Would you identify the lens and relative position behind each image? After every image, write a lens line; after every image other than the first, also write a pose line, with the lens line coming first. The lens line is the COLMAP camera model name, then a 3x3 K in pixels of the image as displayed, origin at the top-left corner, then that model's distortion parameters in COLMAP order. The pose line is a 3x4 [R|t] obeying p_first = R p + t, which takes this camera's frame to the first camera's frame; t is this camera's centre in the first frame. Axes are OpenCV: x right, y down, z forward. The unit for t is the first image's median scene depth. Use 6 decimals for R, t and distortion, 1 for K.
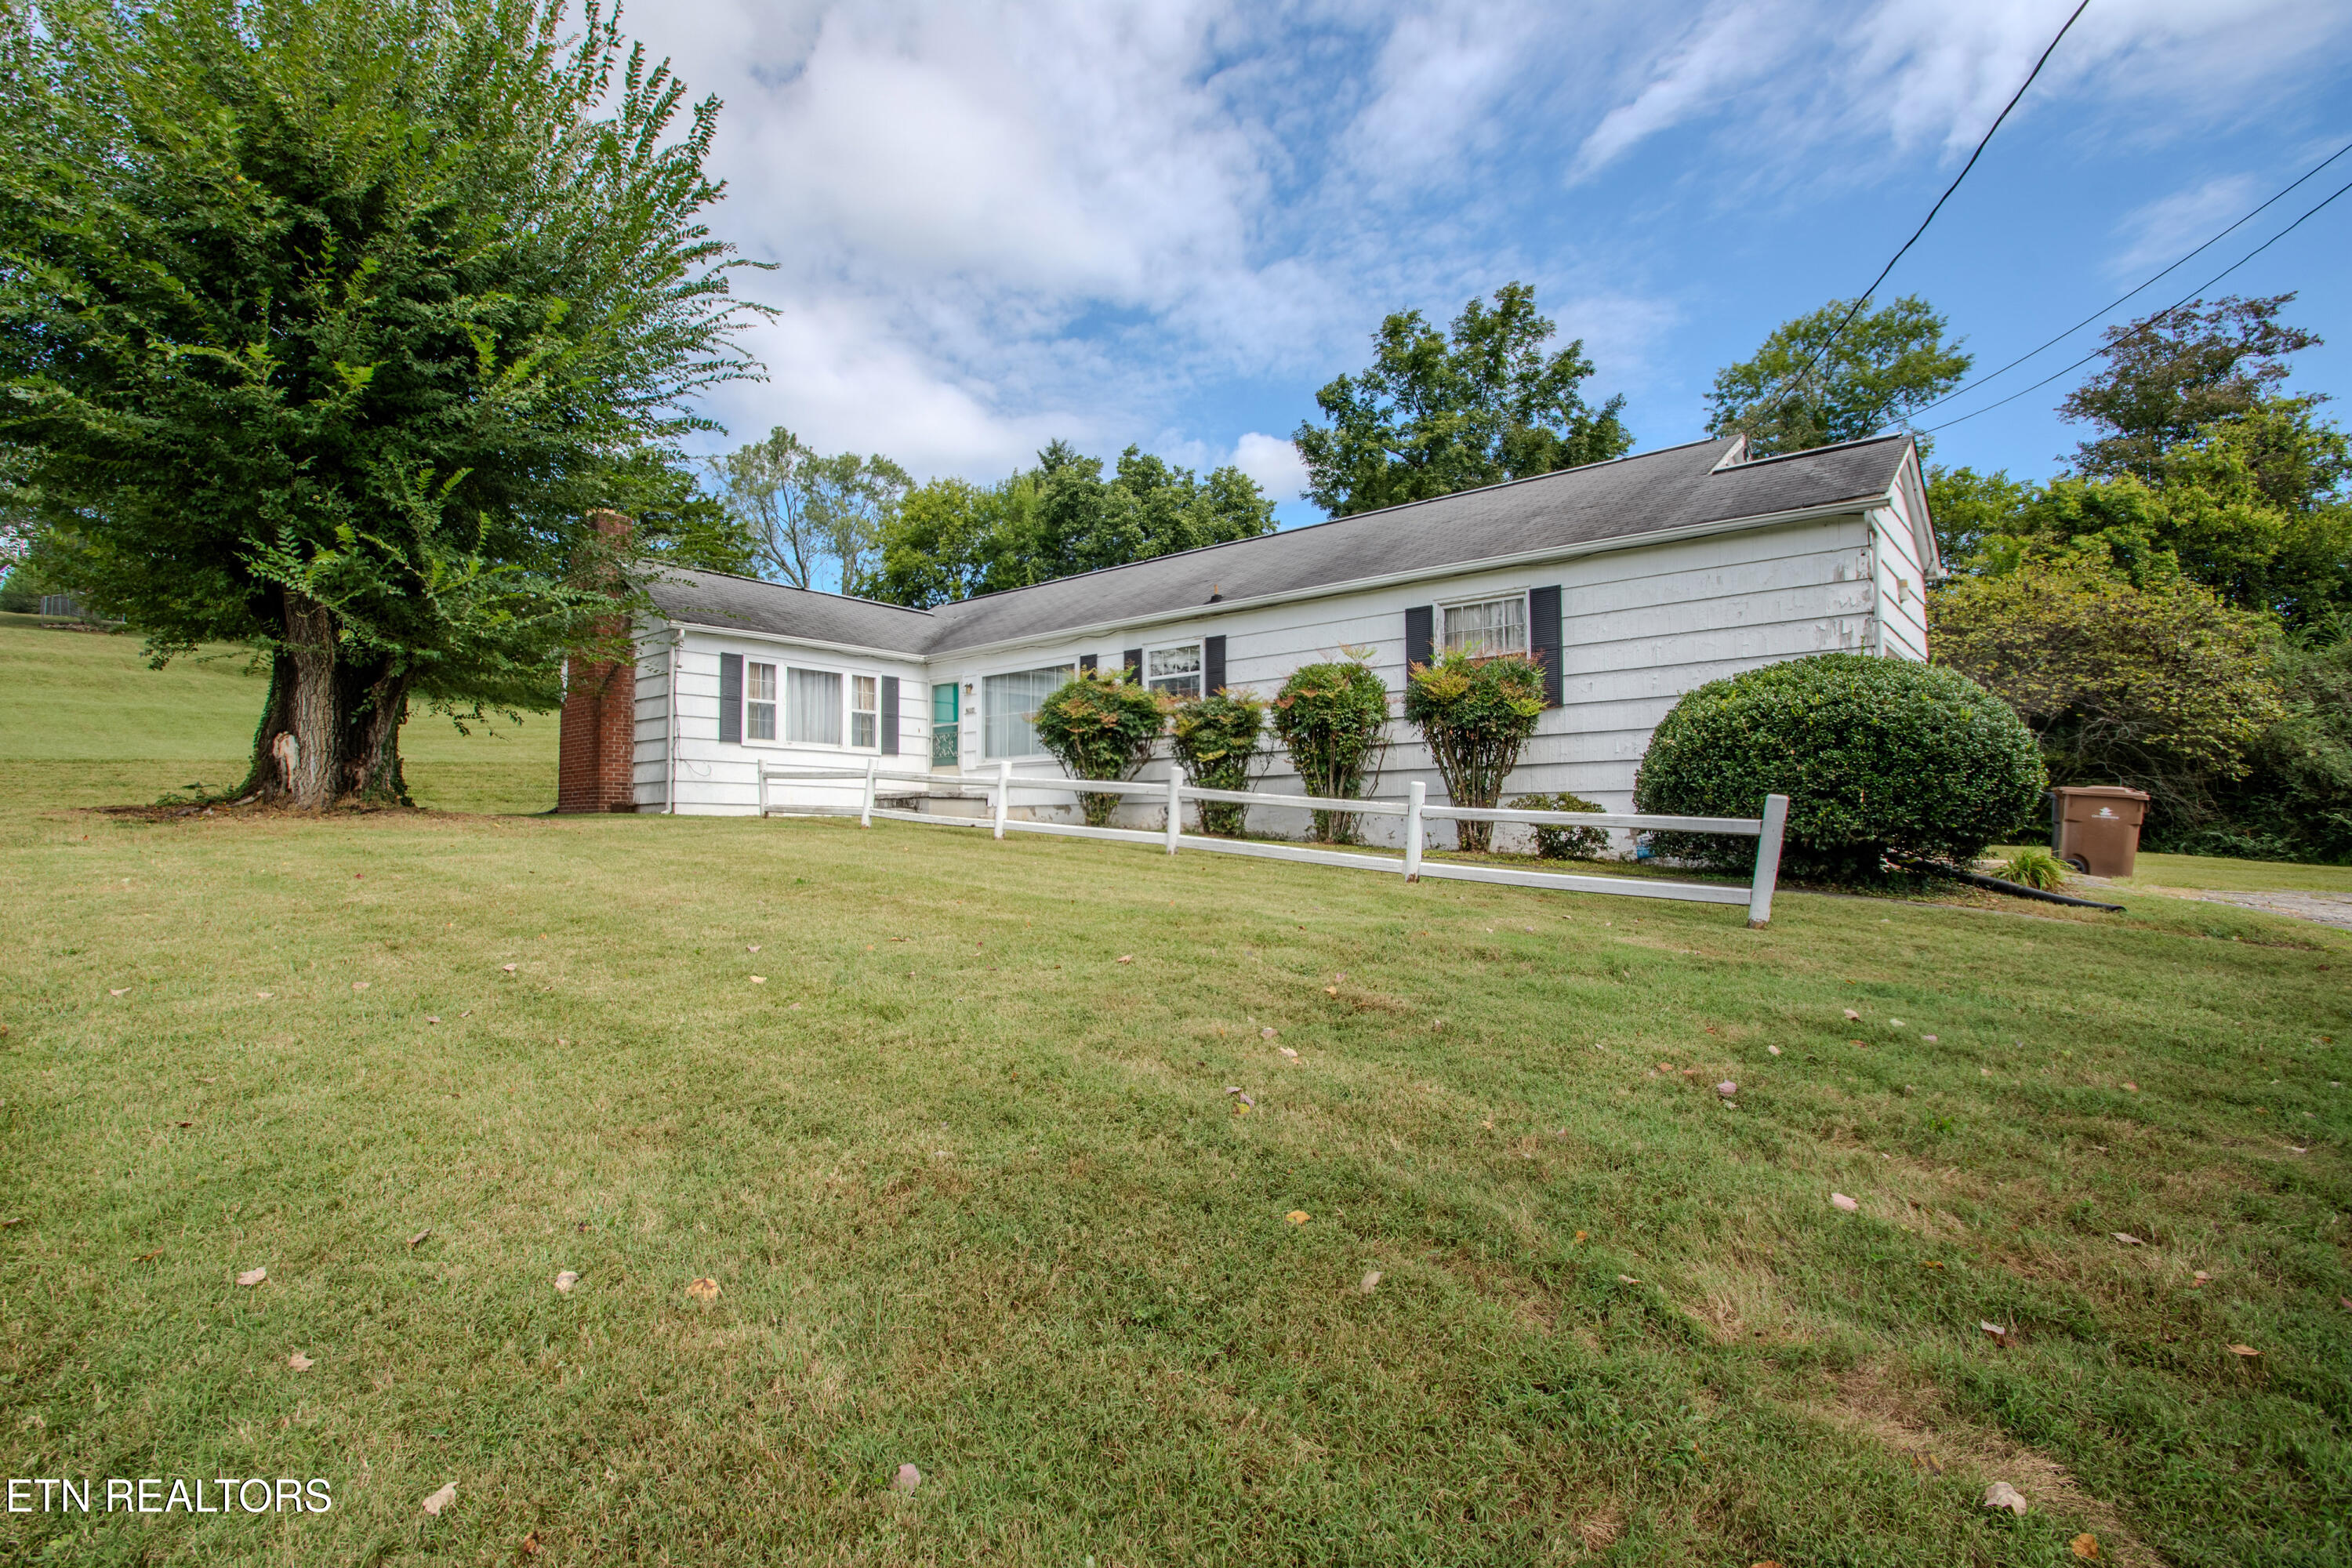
lens RADIAL K [[1121.0, 0, 1171.5], [0, 1121.0, 793.6], [0, 0, 1]] dist [-0.011631, -0.006918]
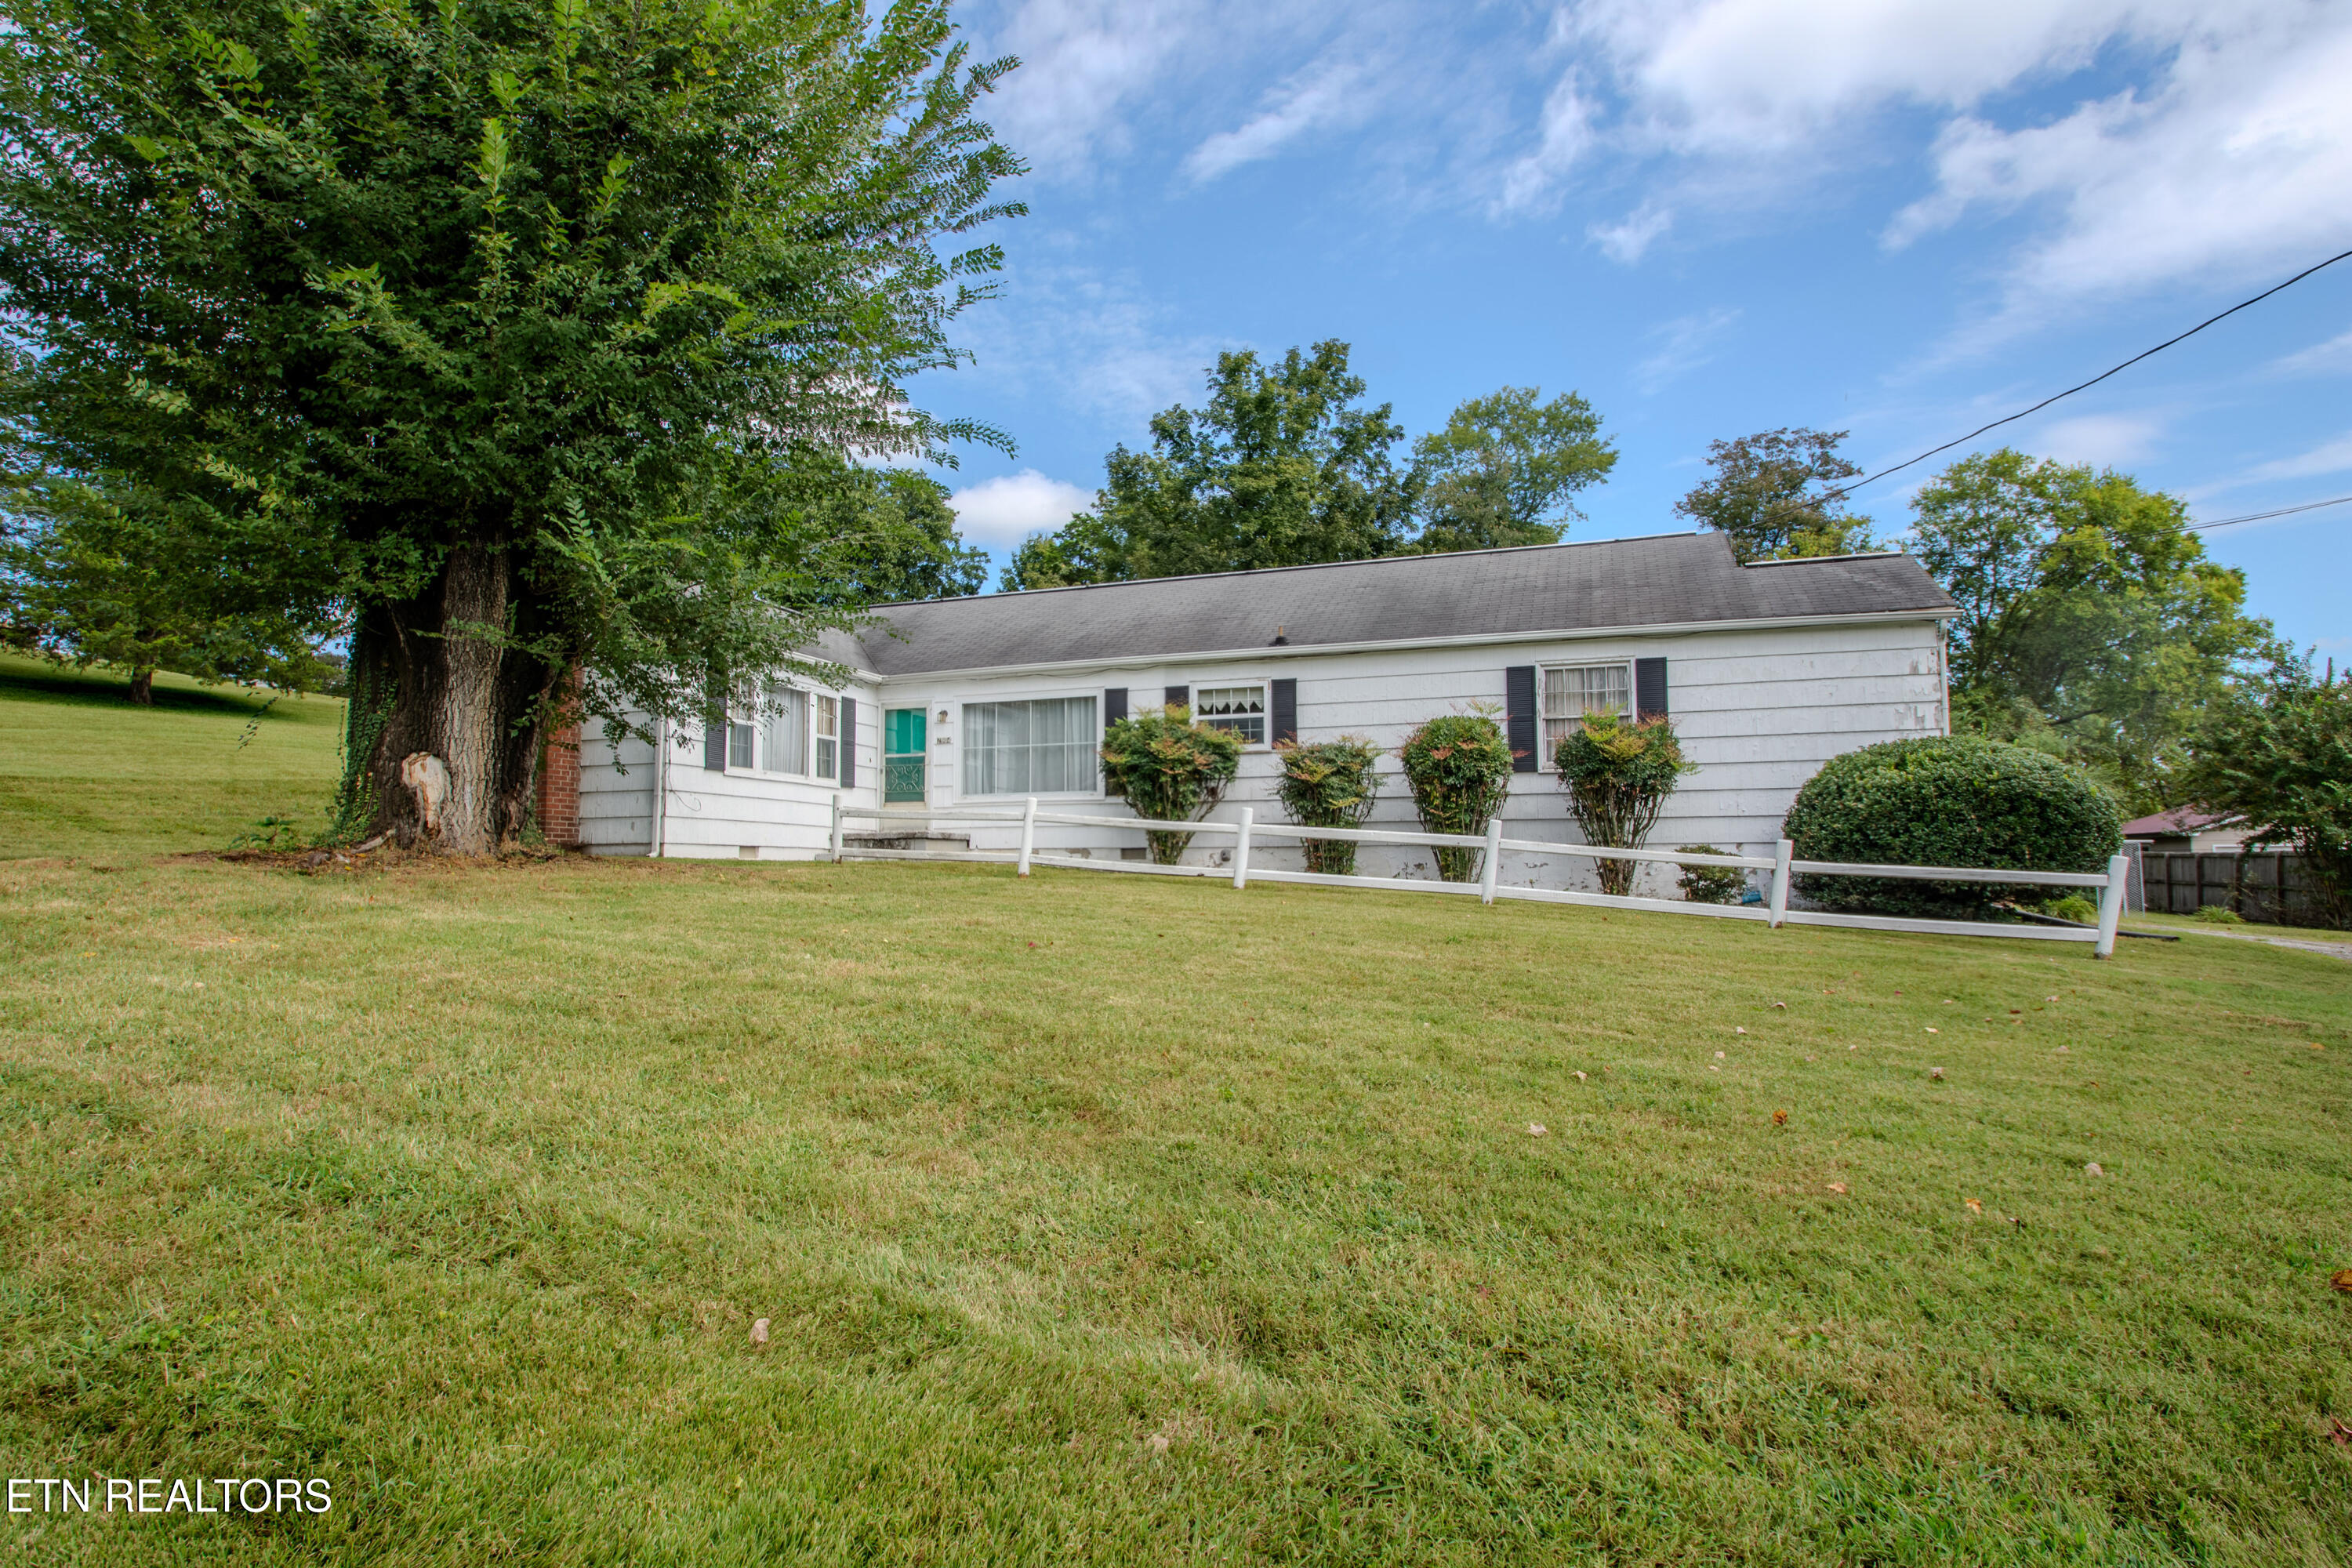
lens RADIAL K [[1232.3, 0, 1122.1], [0, 1232.3, 775.0], [0, 0, 1]] dist [-0.011526, -0.001109]
pose [[0.934157, 0.027326, 0.355814, -0.402273], [-0.012719, 0.998980, -0.043326, -0.006324], [-0.356635, 0.035947, 0.933552, 0.036518]]
